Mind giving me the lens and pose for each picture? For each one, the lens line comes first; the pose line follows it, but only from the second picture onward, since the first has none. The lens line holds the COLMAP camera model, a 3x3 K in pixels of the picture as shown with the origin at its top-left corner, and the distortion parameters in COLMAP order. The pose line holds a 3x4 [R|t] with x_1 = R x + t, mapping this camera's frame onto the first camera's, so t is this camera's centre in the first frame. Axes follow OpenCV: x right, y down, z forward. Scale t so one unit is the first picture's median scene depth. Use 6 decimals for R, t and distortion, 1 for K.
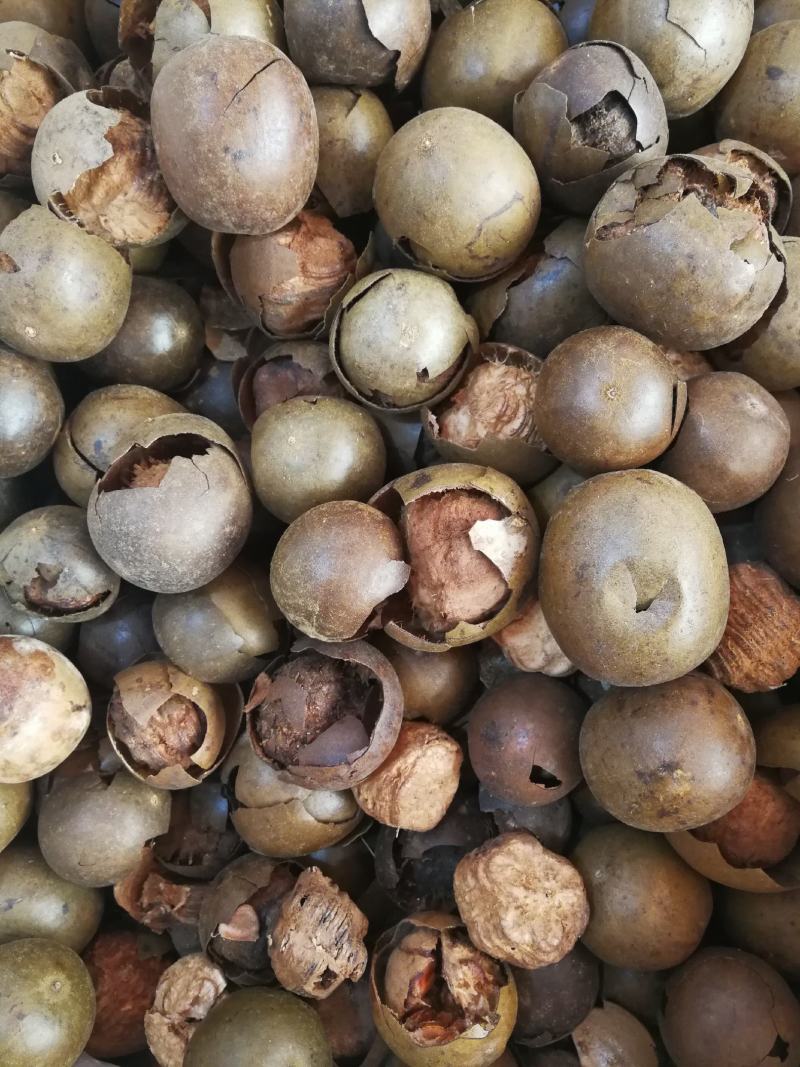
lens RADIAL K [[785.4, 0, 400.0], [0, 785.4, 533.5], [0, 0, 1]] dist [0.006830, -0.007070]
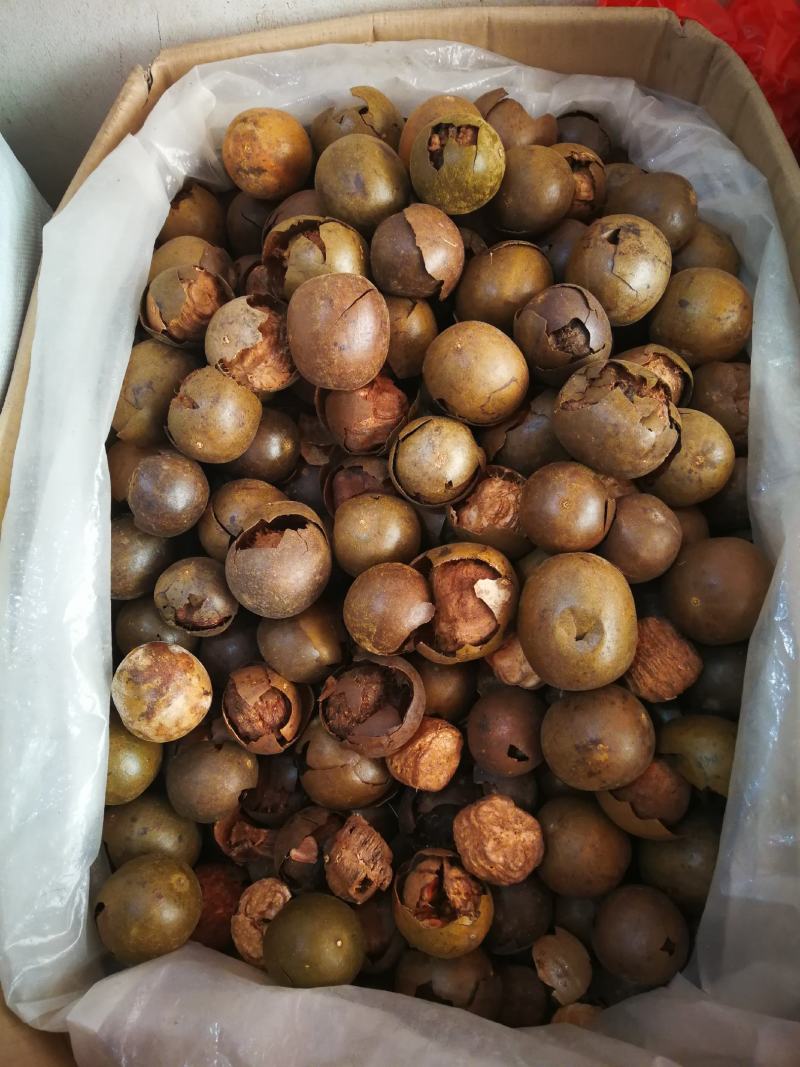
lens RADIAL K [[785.4, 0, 400.0], [0, 785.4, 533.5], [0, 0, 1]] dist [0.006830, -0.007070]
pose [[0.998564, 0.051673, -0.014163, -0.039695], [-0.052796, 0.993998, -0.095813, 0.046612], [0.009127, 0.096423, 0.995299, -0.526699]]
